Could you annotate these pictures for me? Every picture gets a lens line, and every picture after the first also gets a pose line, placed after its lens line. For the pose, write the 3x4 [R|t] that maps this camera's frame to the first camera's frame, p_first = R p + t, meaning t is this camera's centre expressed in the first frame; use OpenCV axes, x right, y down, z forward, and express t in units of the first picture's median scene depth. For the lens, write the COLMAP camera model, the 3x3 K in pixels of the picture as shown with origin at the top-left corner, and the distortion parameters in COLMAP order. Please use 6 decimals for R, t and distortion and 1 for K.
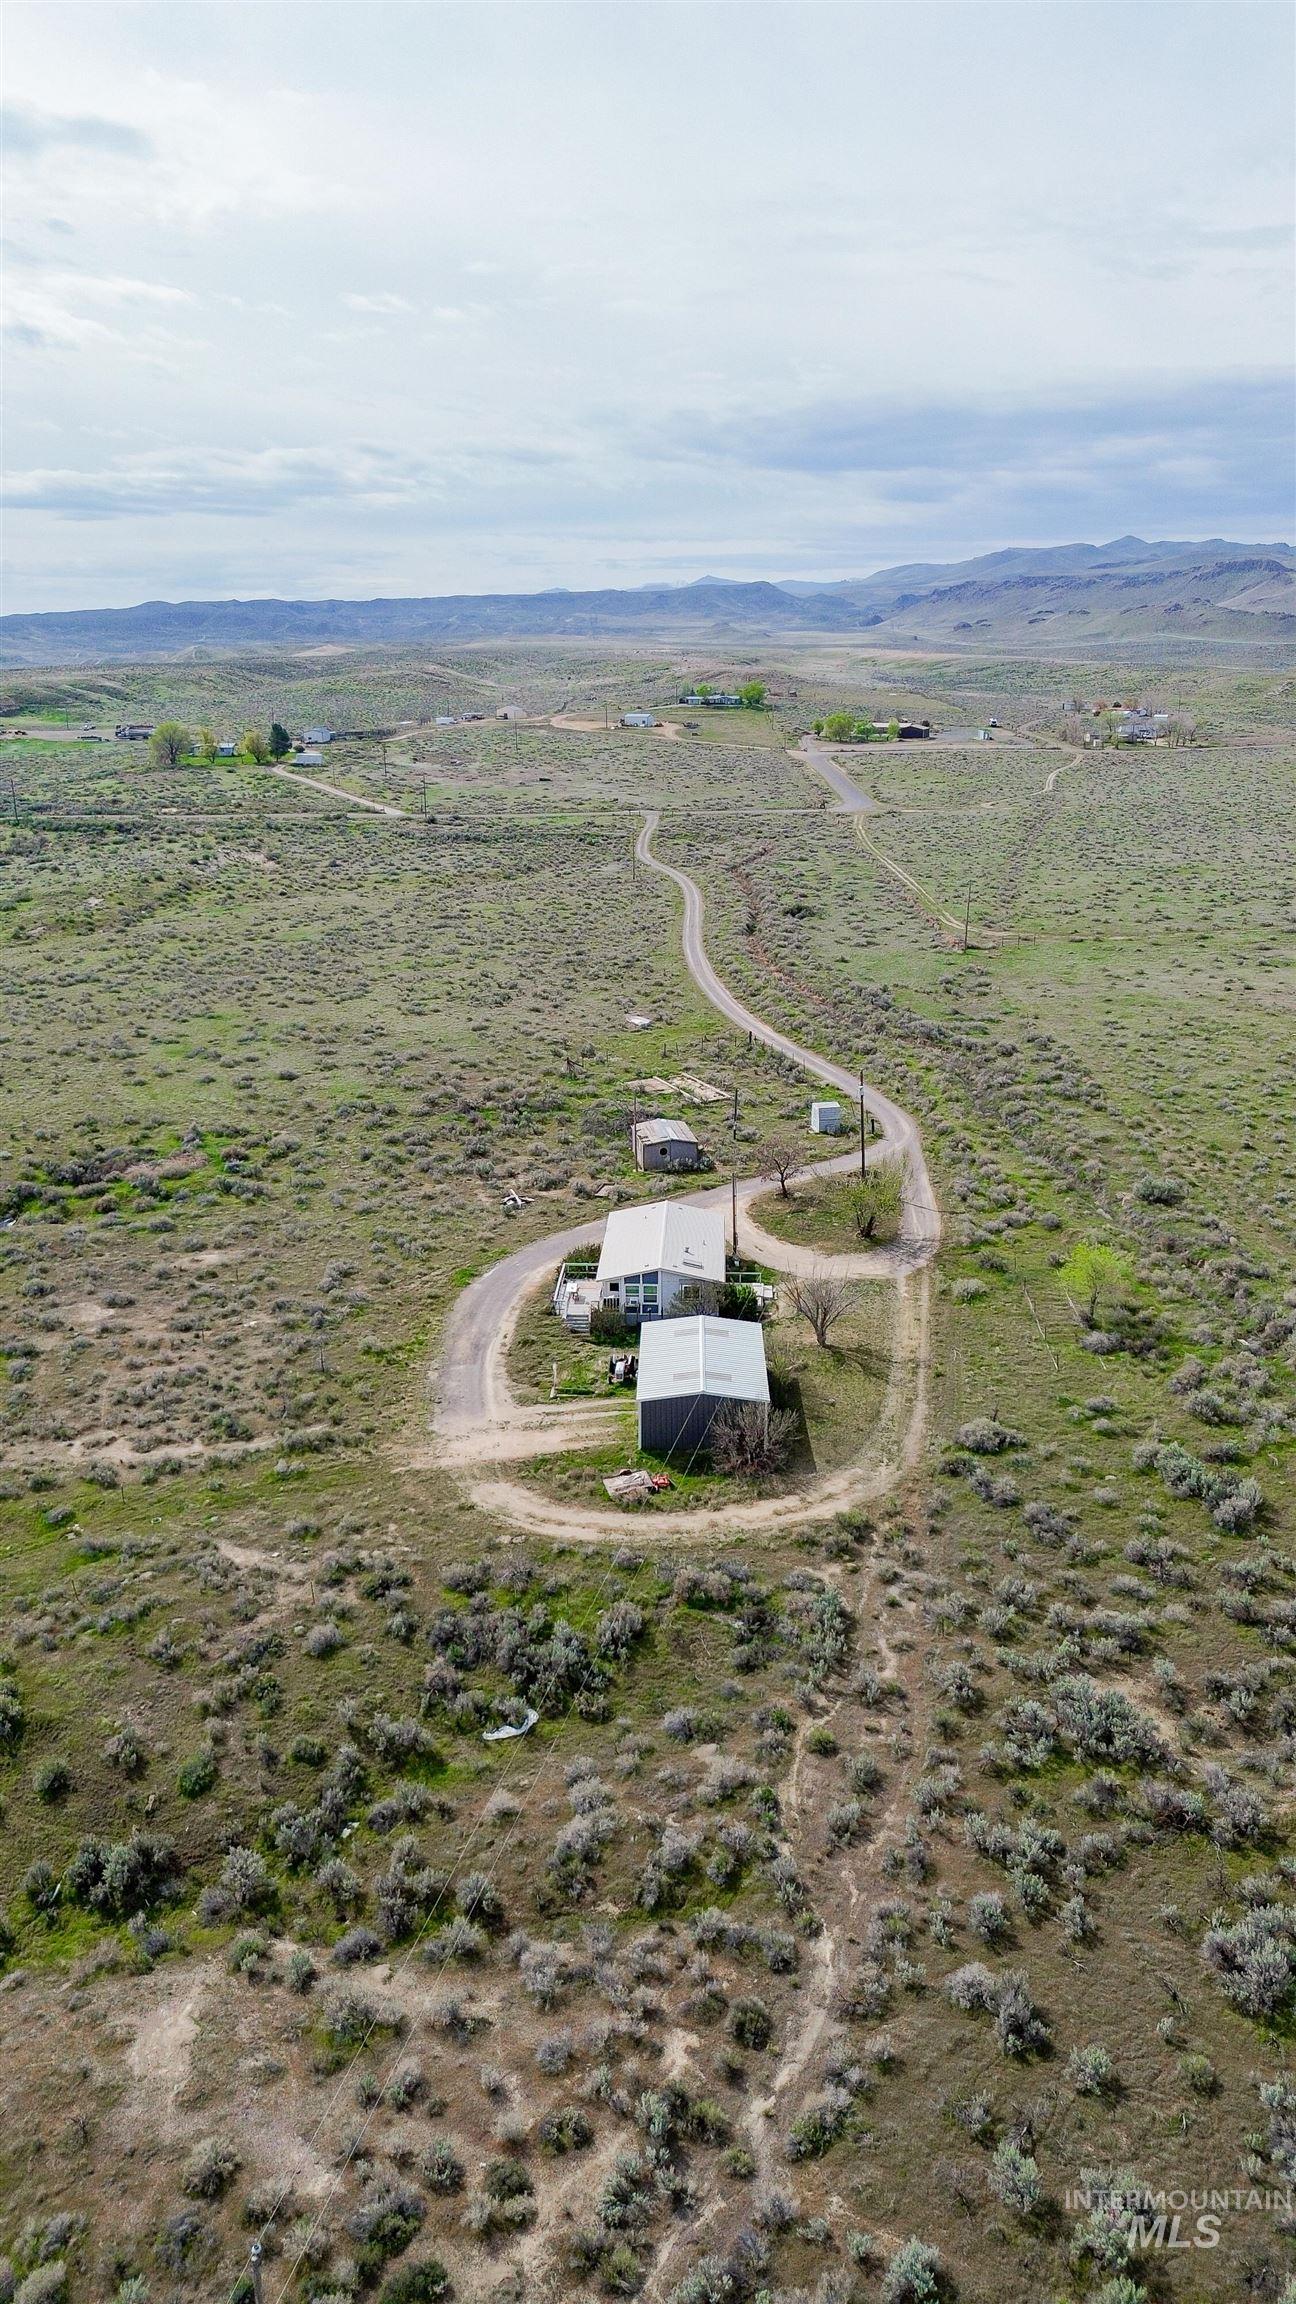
lens RADIAL K [[1606.4, 0, 648.0], [0, 1606.4, 1152.0], [0, 0, 1]] dist [0.077829, -0.068049]
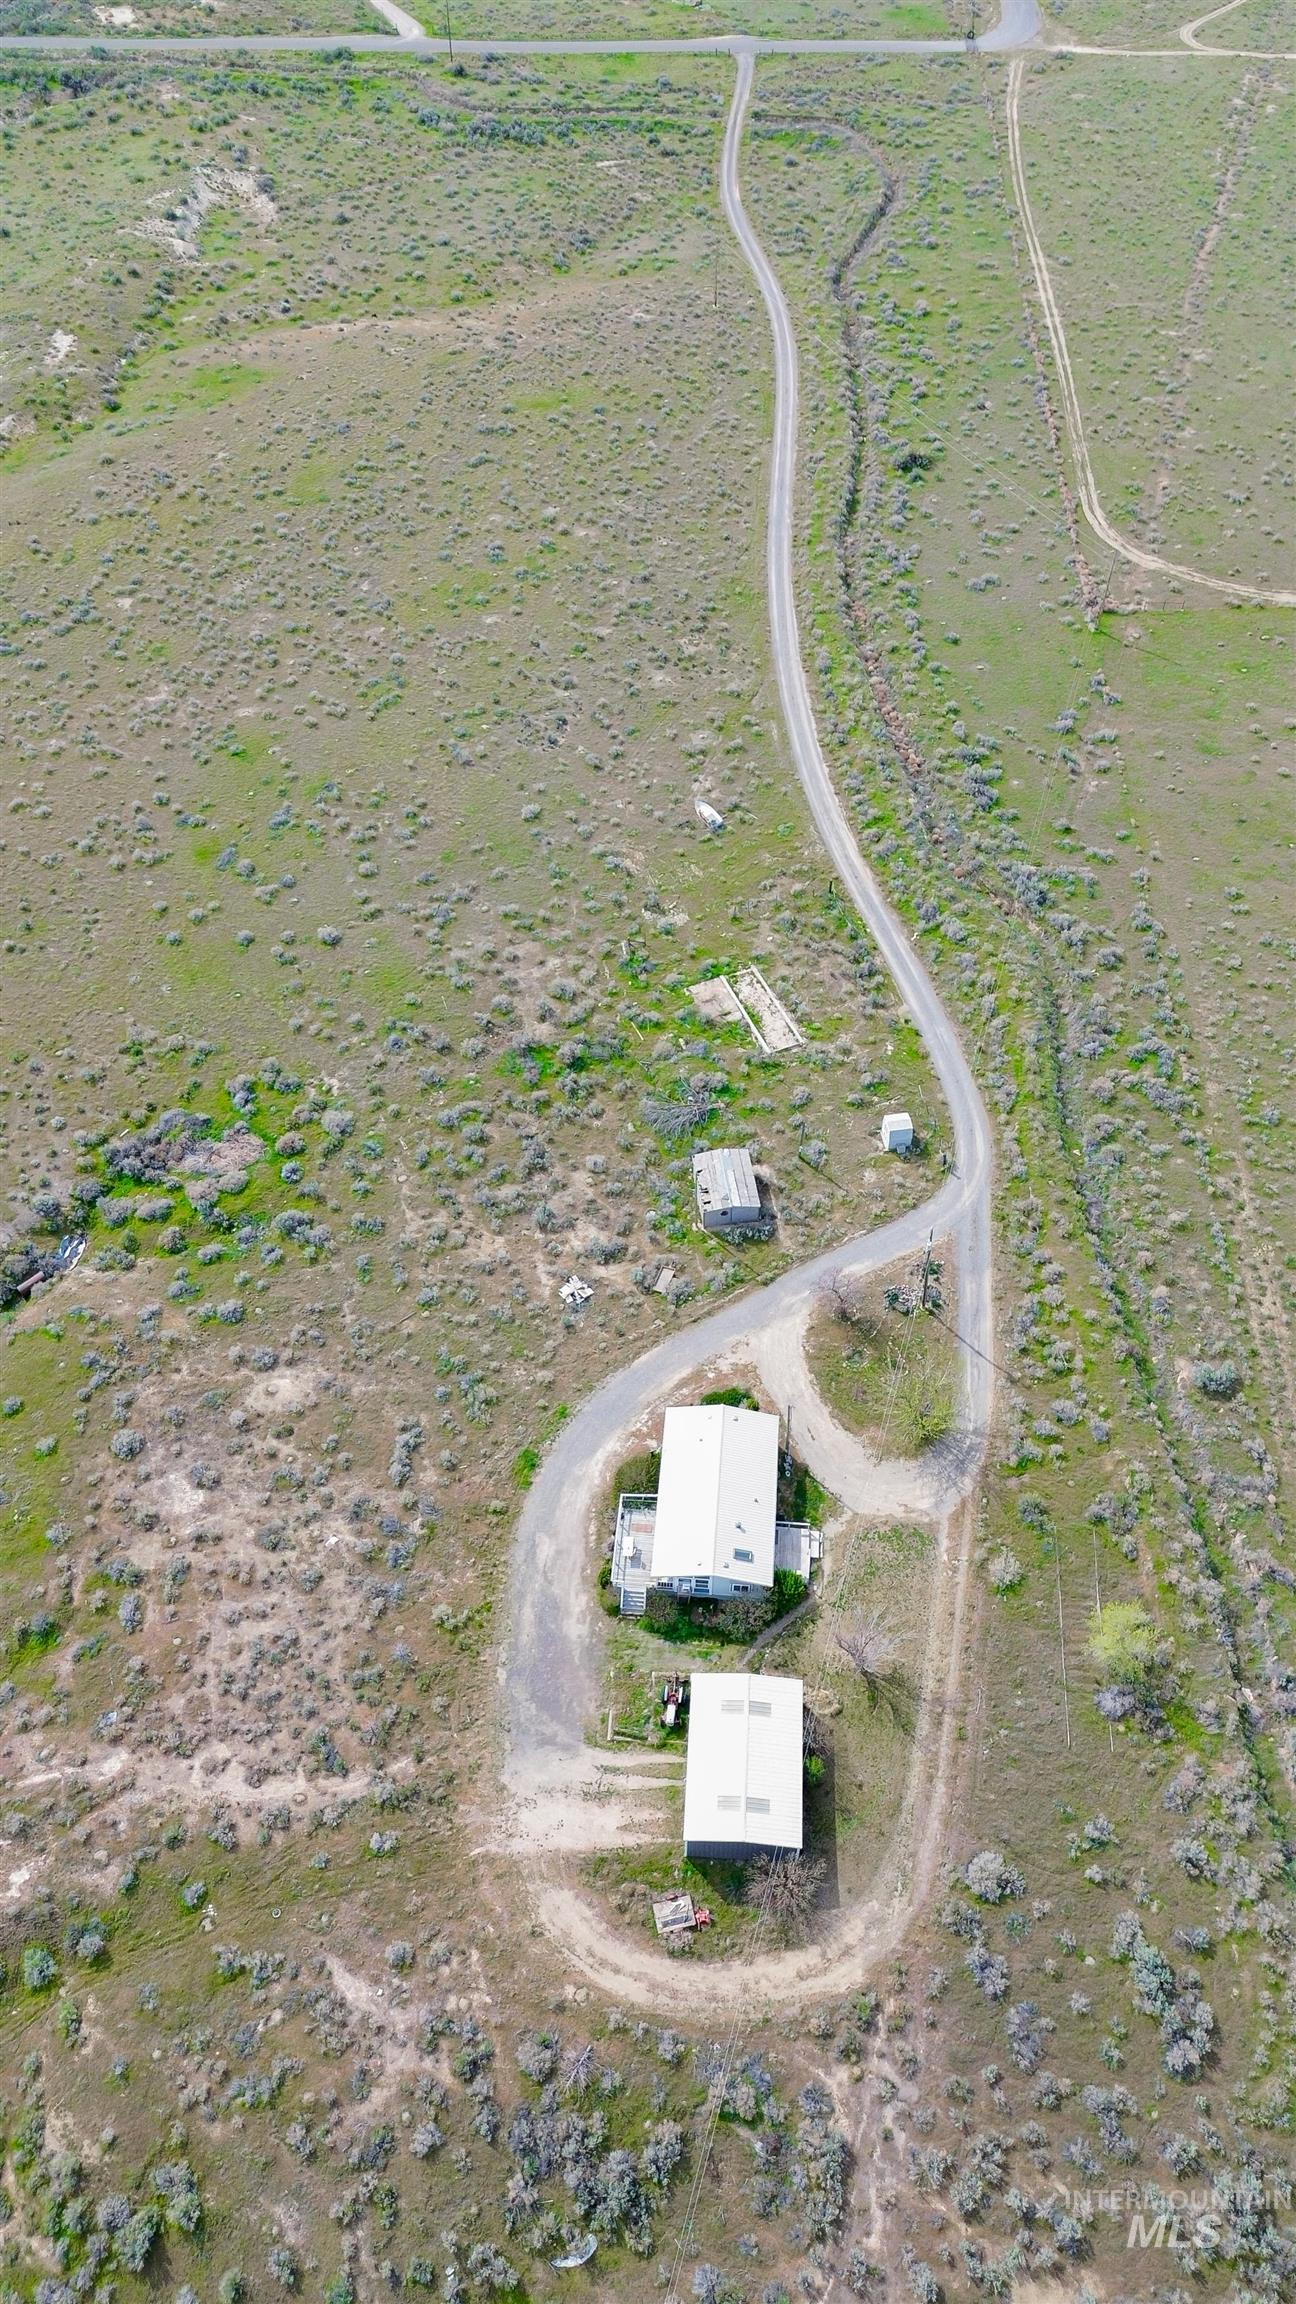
lens RADIAL K [[1606.4, 0, 648.0], [0, 1606.4, 1152.0], [0, 0, 1]] dist [0.077829, -0.068049]
pose [[0.998956, 0.028273, -0.035870, -0.004312], [-0.004572, 0.843320, 0.537393, -0.804948], [0.045444, -0.536668, 0.842569, 0.277359]]
